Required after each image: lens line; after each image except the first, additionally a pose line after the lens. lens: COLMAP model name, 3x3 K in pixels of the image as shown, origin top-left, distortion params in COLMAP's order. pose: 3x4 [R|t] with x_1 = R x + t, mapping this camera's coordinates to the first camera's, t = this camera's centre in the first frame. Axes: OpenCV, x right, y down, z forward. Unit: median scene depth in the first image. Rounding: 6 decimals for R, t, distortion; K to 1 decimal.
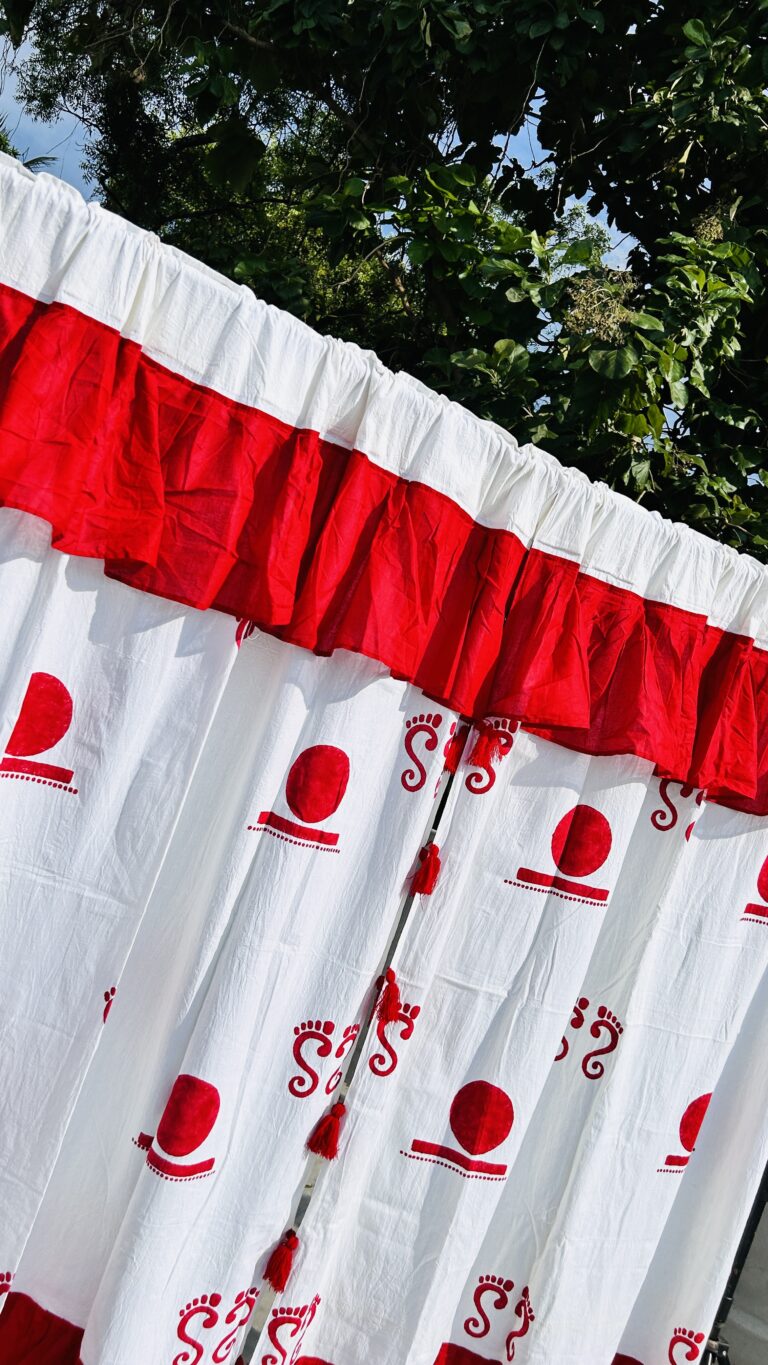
lens RADIAL K [[1032.0, 0, 384.1], [0, 1032.0, 675.4], [0, 0, 1]] dist [0.047632, -0.053206]
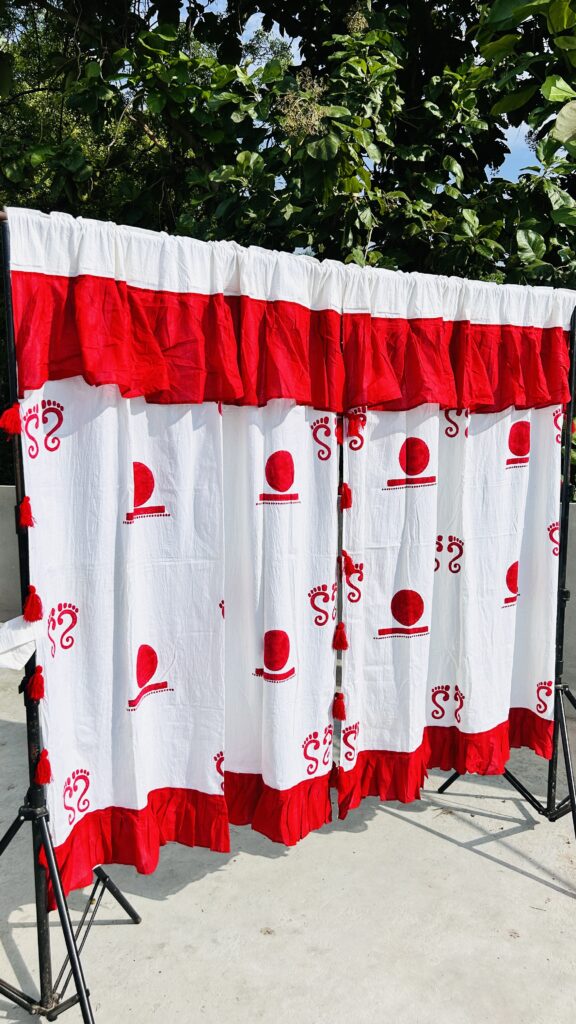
lens RADIAL K [[774.2, 0, 286.0], [0, 774.2, 527.0], [0, 0, 1]] dist [0.047632, -0.053206]
pose [[0.941248, -0.336285, 0.031067, -0.114501], [0.327651, 0.931612, 0.157302, -0.018091], [-0.081840, -0.137881, 0.987062, -0.381778]]
